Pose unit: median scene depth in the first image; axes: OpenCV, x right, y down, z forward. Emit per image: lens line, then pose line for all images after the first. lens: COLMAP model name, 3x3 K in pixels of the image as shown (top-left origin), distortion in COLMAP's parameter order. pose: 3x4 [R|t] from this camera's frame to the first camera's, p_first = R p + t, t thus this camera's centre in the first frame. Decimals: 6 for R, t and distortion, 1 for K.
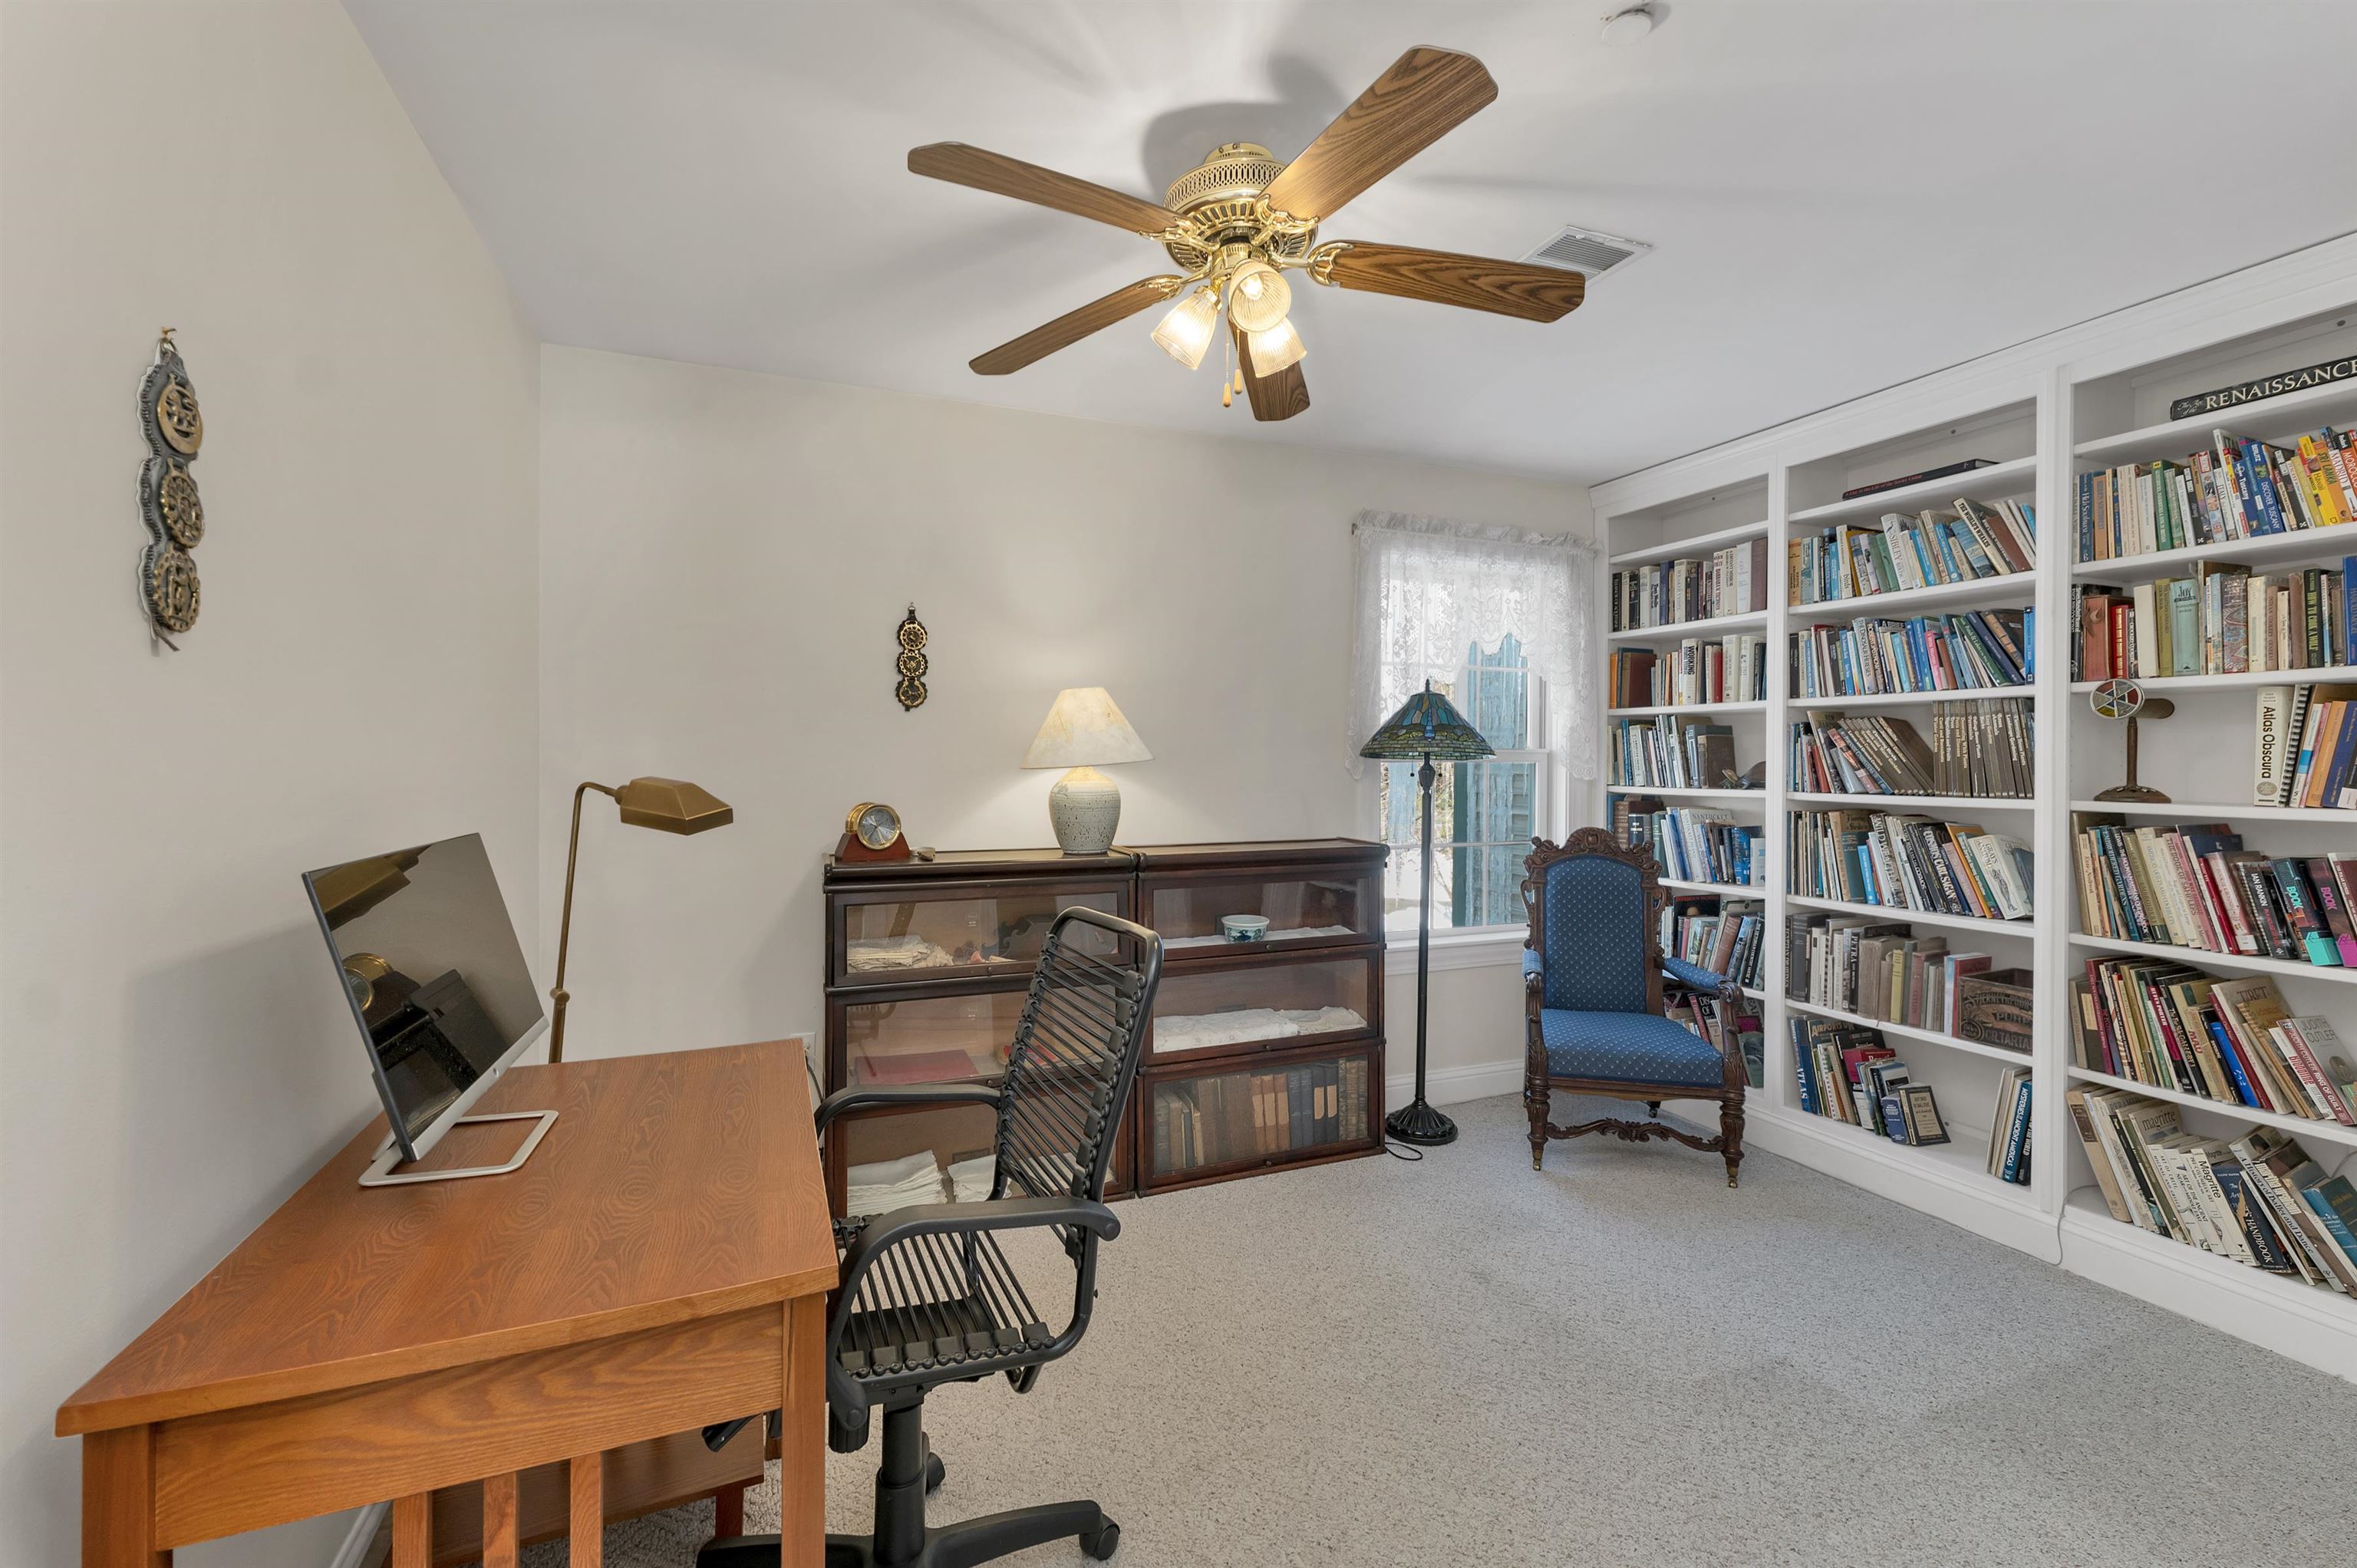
lens RADIAL K [[995.7, 0, 1170.8], [0, 995.7, 743.1], [0, 0, 1]] dist [-0.000090, 0.000050]
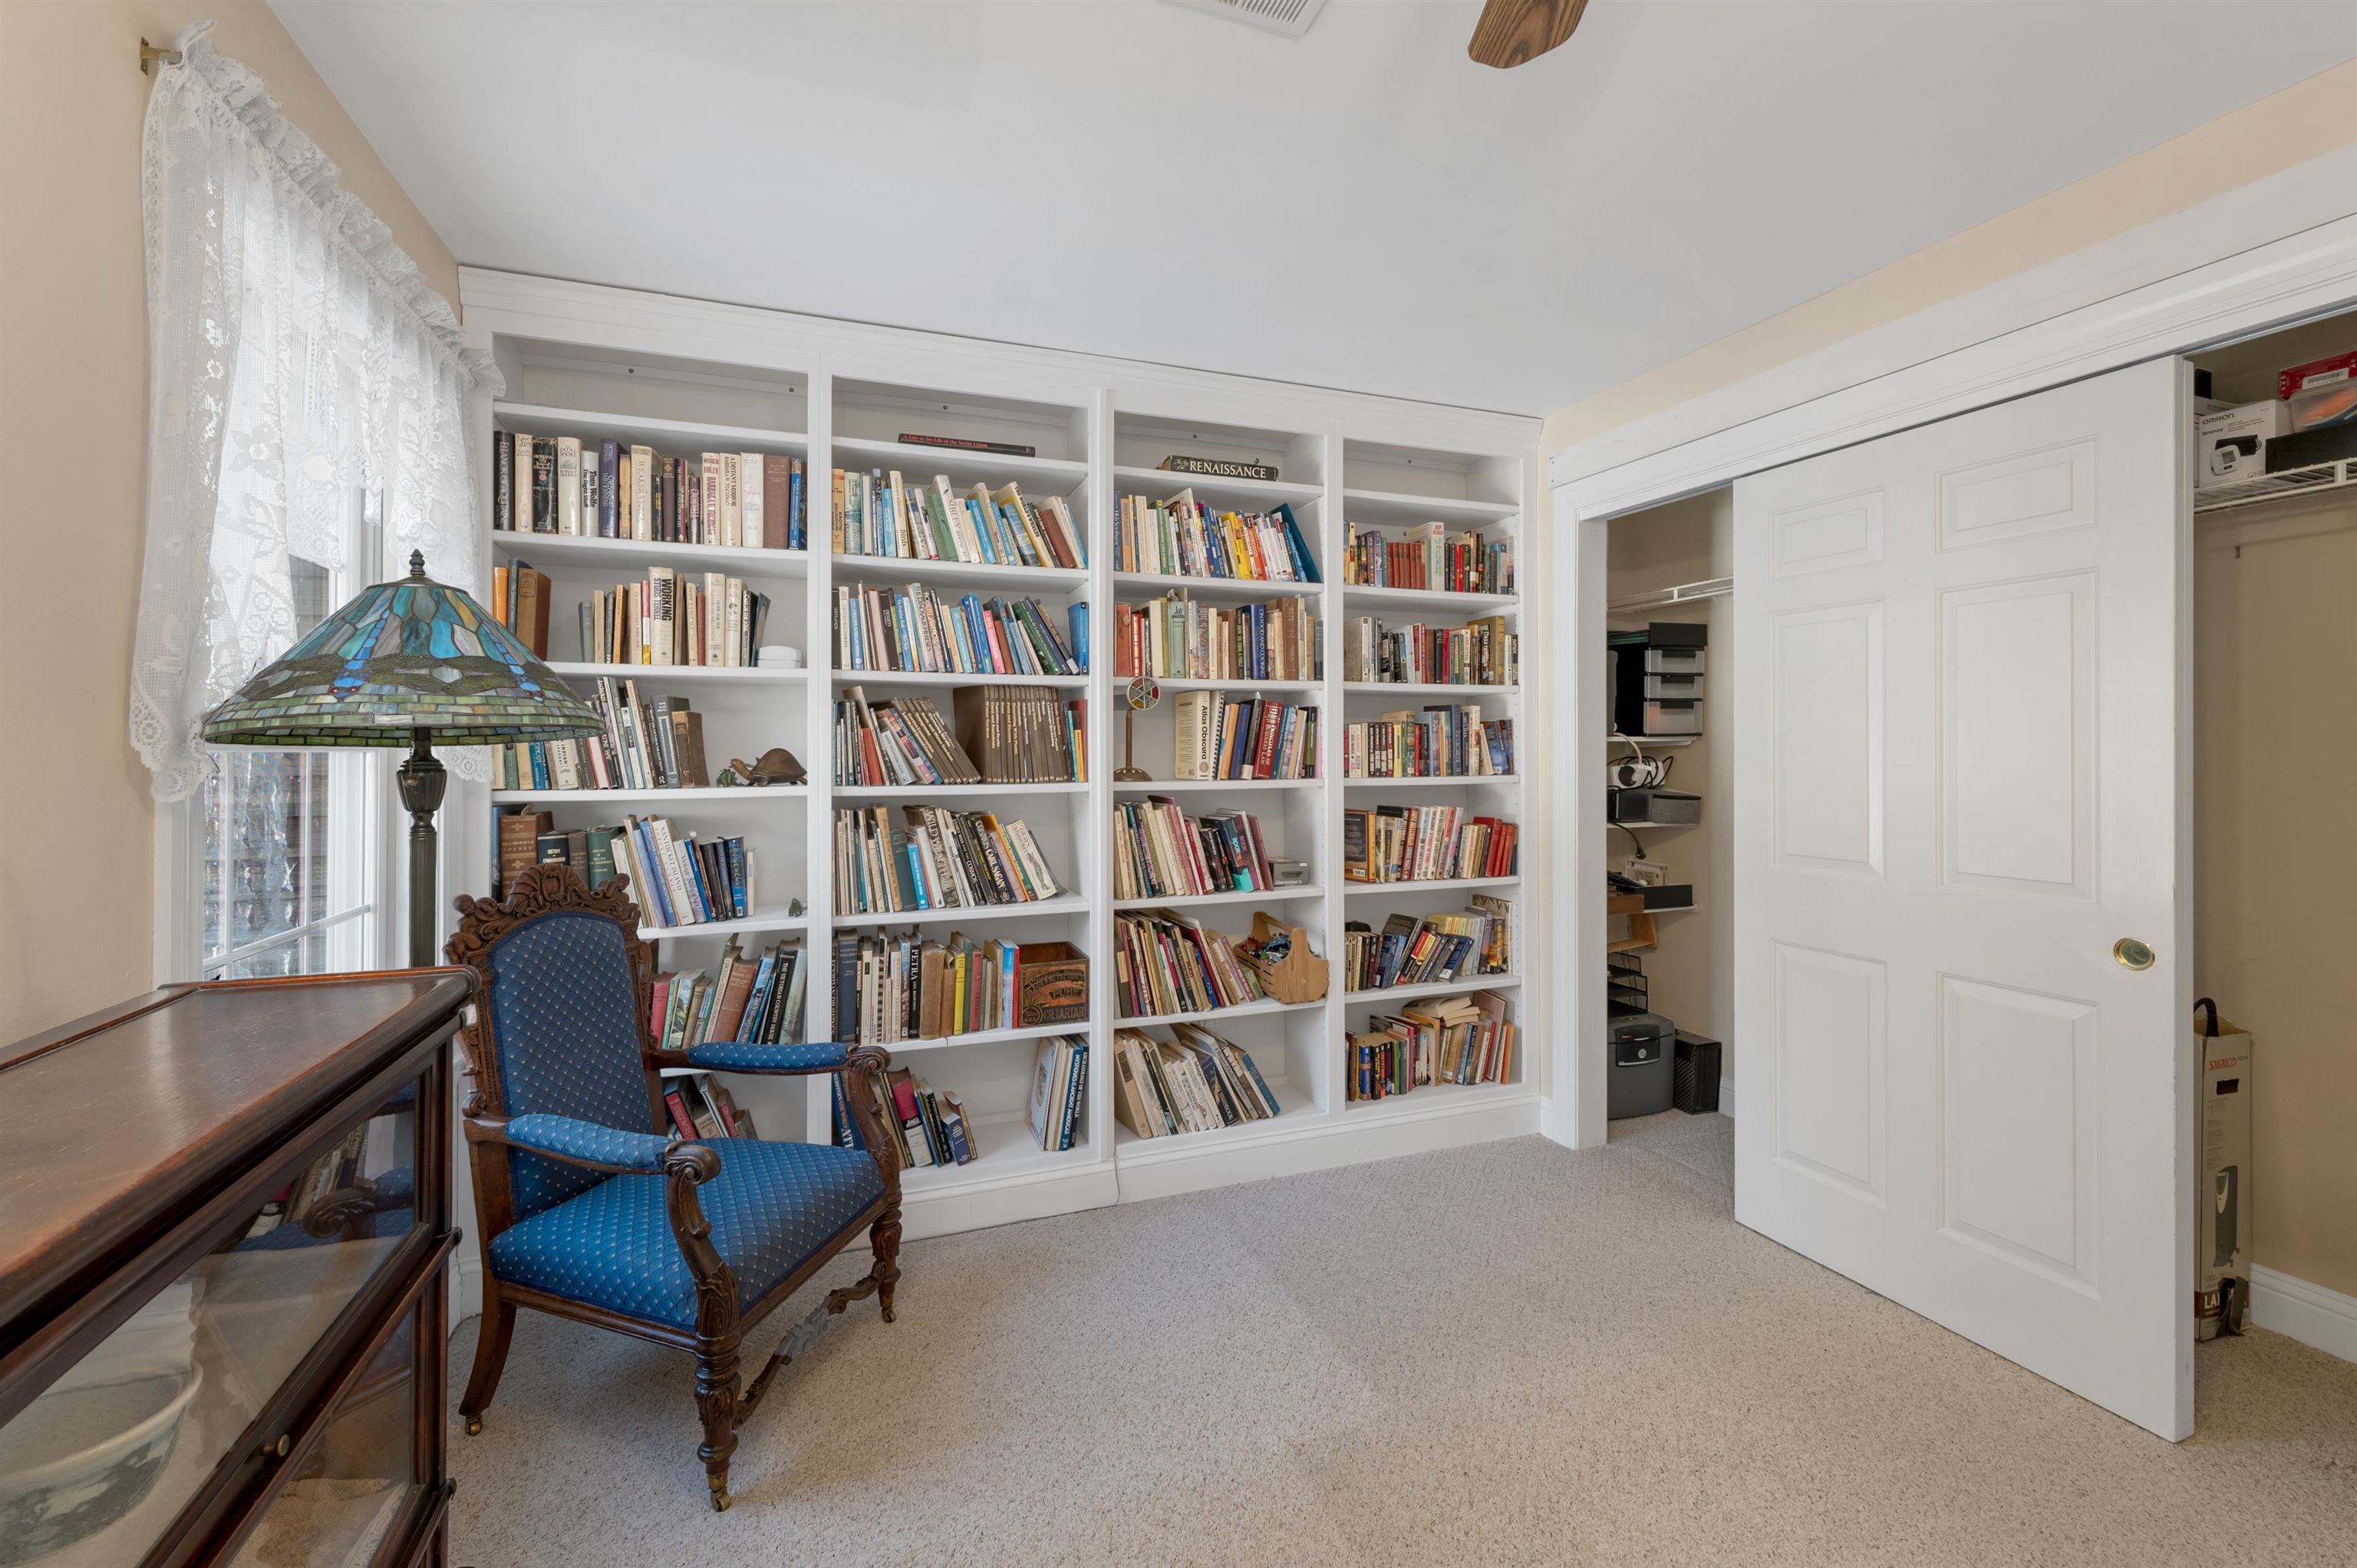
lens RADIAL K [[995.7, 0, 1170.8], [0, 995.7, 743.1], [0, 0, 1]] dist [-0.000090, 0.000050]
pose [[0.018159, 0.003665, 0.999828, -0.190182], [-0.014670, 0.999887, -0.003399, 0.015062], [-0.999727, -0.014605, 0.018211, 0.825530]]
